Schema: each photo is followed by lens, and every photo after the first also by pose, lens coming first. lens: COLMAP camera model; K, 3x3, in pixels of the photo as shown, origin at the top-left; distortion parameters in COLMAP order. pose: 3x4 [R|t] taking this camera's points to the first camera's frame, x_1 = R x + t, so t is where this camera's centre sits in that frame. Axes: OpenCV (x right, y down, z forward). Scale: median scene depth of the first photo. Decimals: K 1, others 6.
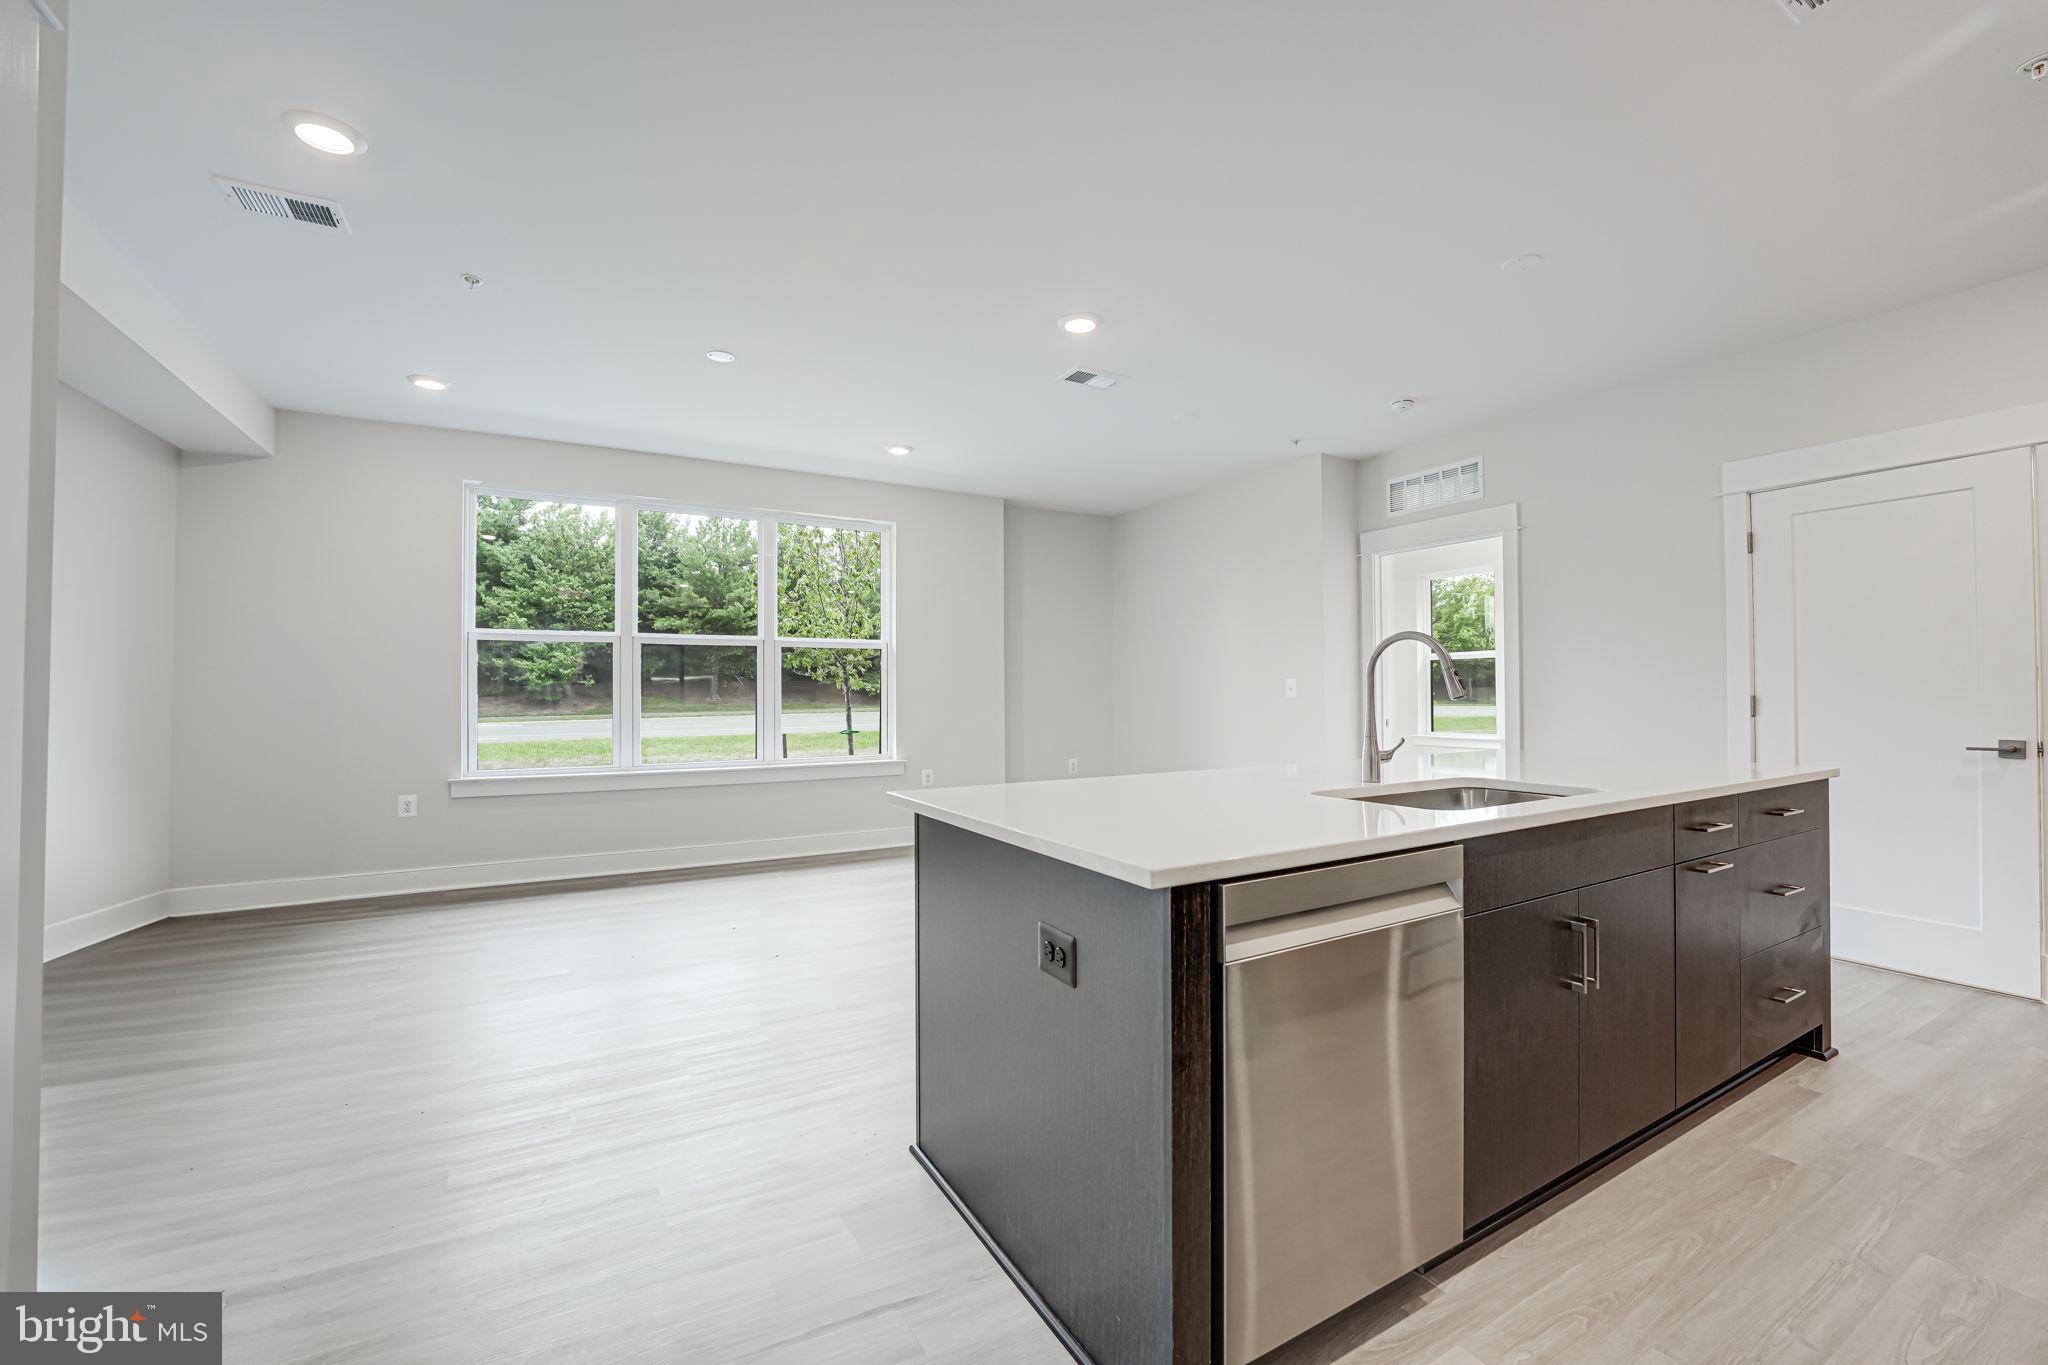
lens RADIAL K [[829.2, 0, 1022.9], [0, 829.2, 679.1], [0, 0, 1]] dist [-0.028858, 0.004020]
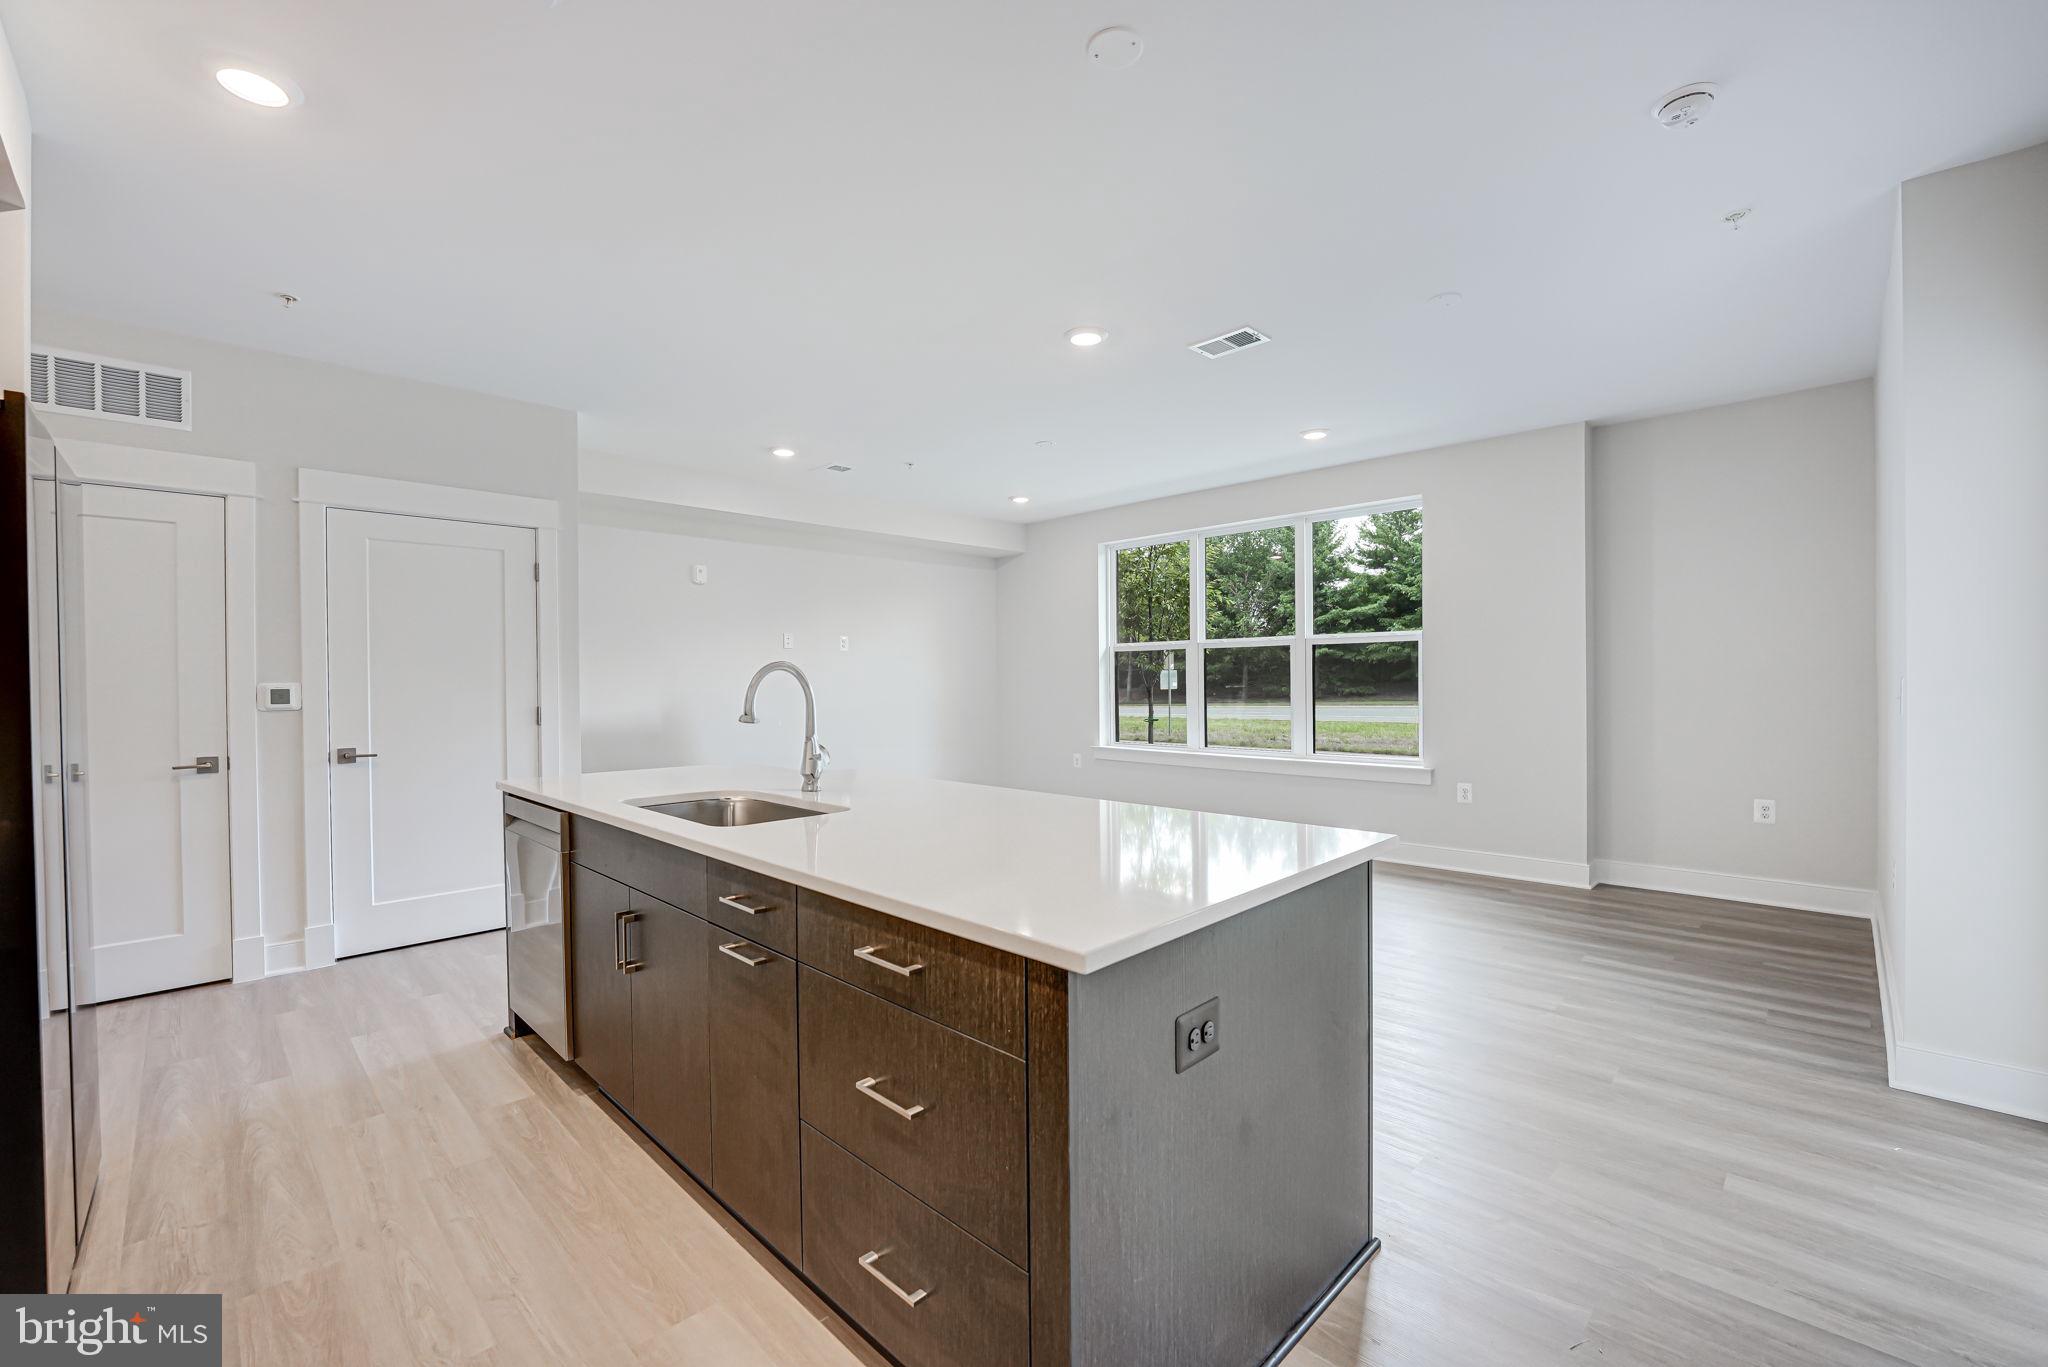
lens RADIAL K [[845.7, 0, 1024.1], [0, 845.7, 688.8], [0, 0, 1]] dist [-0.027820, 0.000083]
pose [[0.270974, 0.009156, -0.962543, 0.667622], [0.023909, 0.999582, 0.016240, -0.012808], [0.962290, -0.027414, 0.270642, 0.409499]]
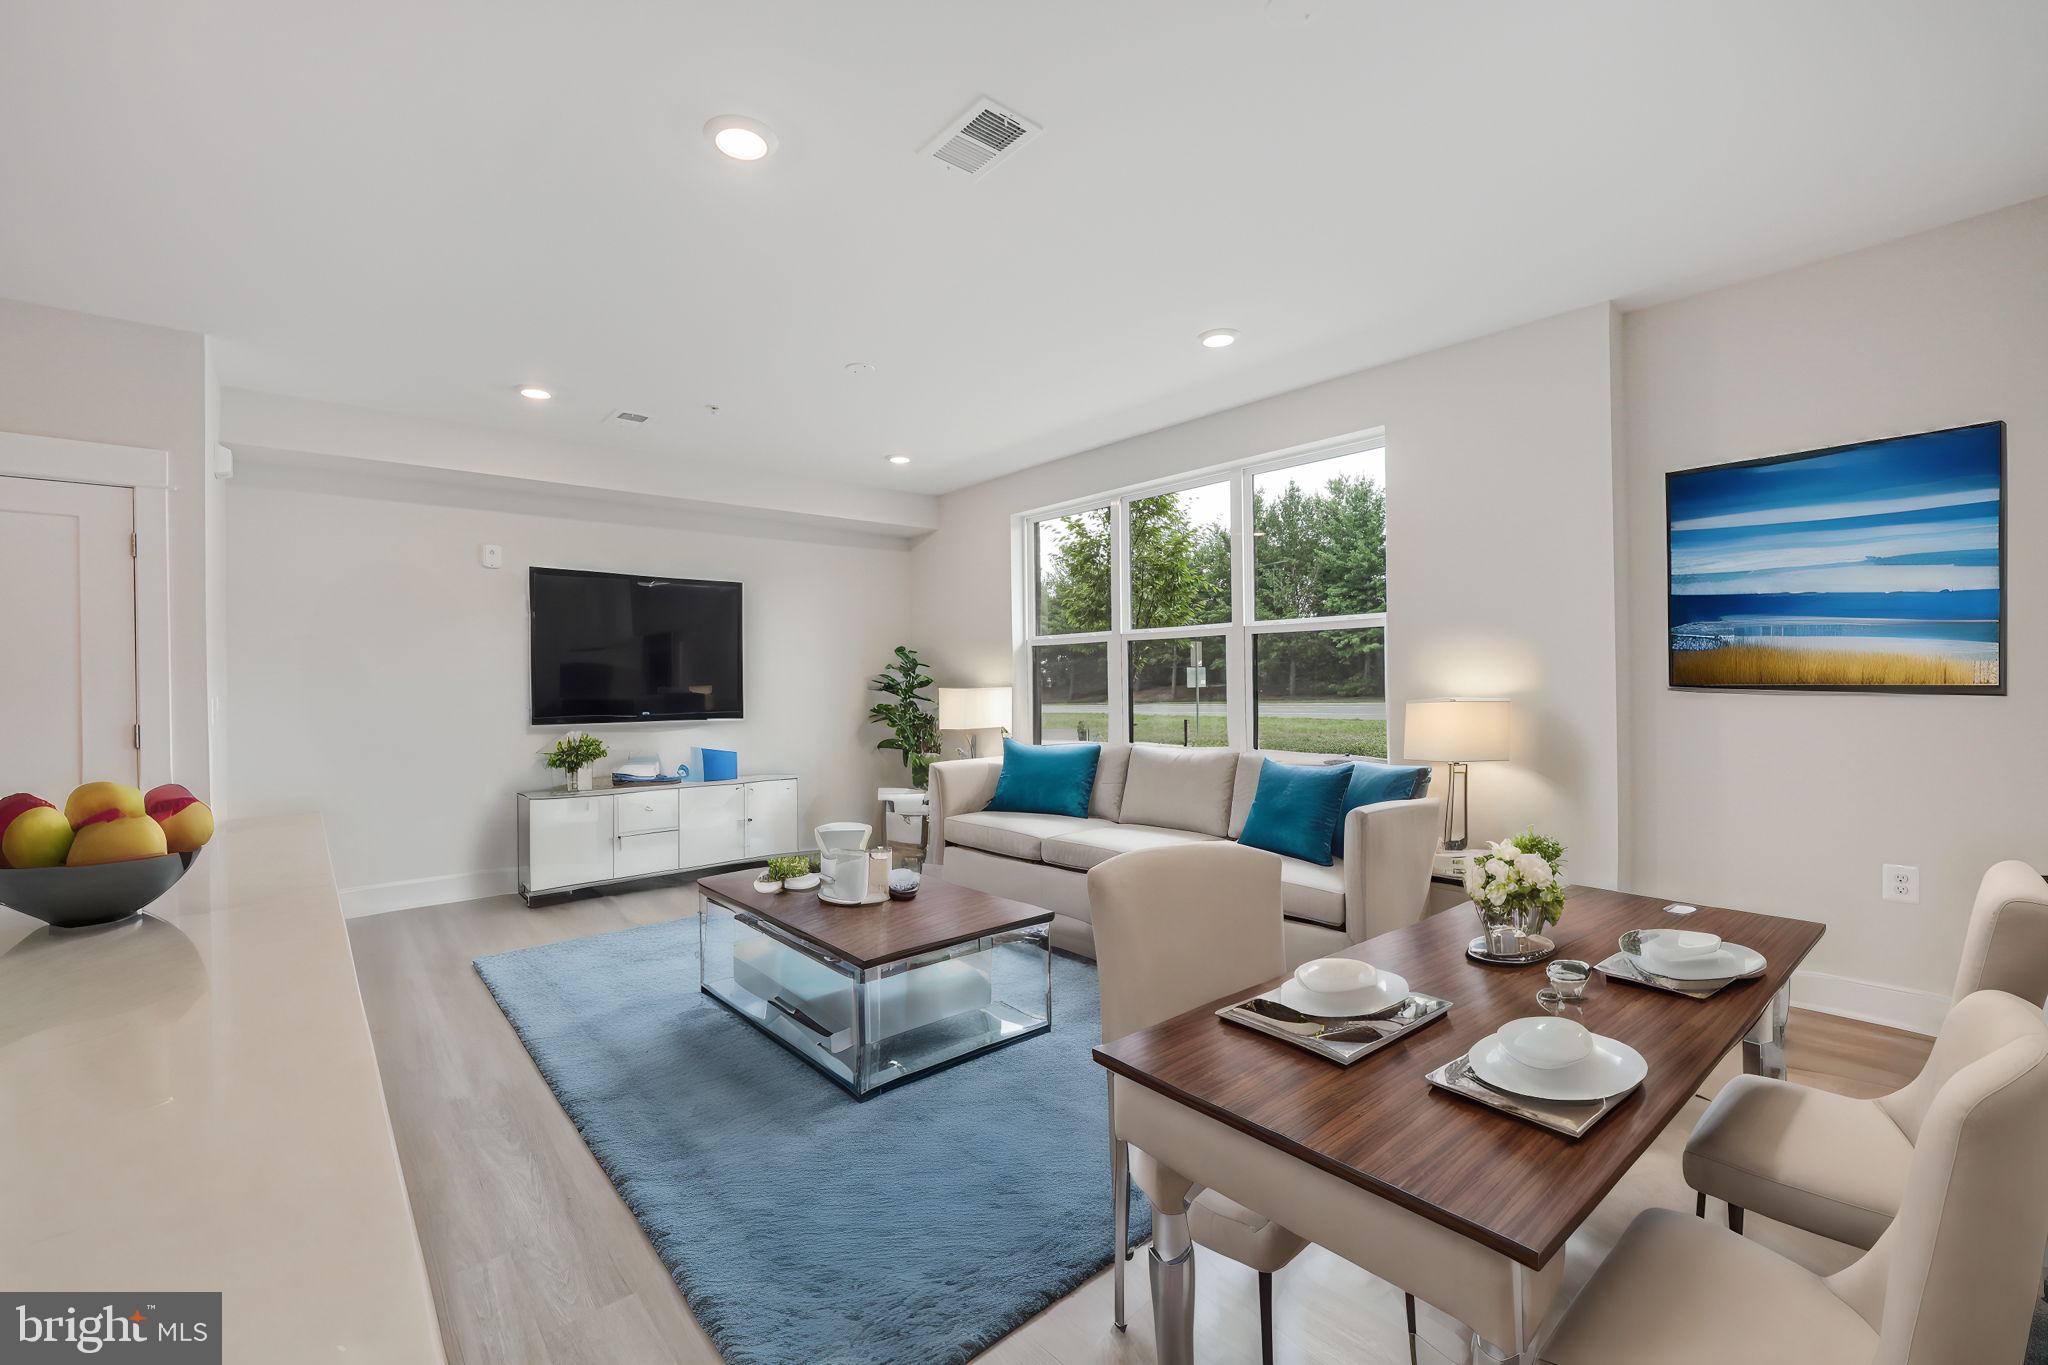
lens RADIAL K [[834.7, 0, 1024.0], [0, 834.7, 682.5], [0, 0, 1]] dist [-0.024995, 0.000266]
pose [[0.205848, 0.003073, -0.978579, 0.469466], [0.030518, 0.999489, 0.009558, -0.009676], [0.978108, -0.031832, 0.205649, 0.684978]]
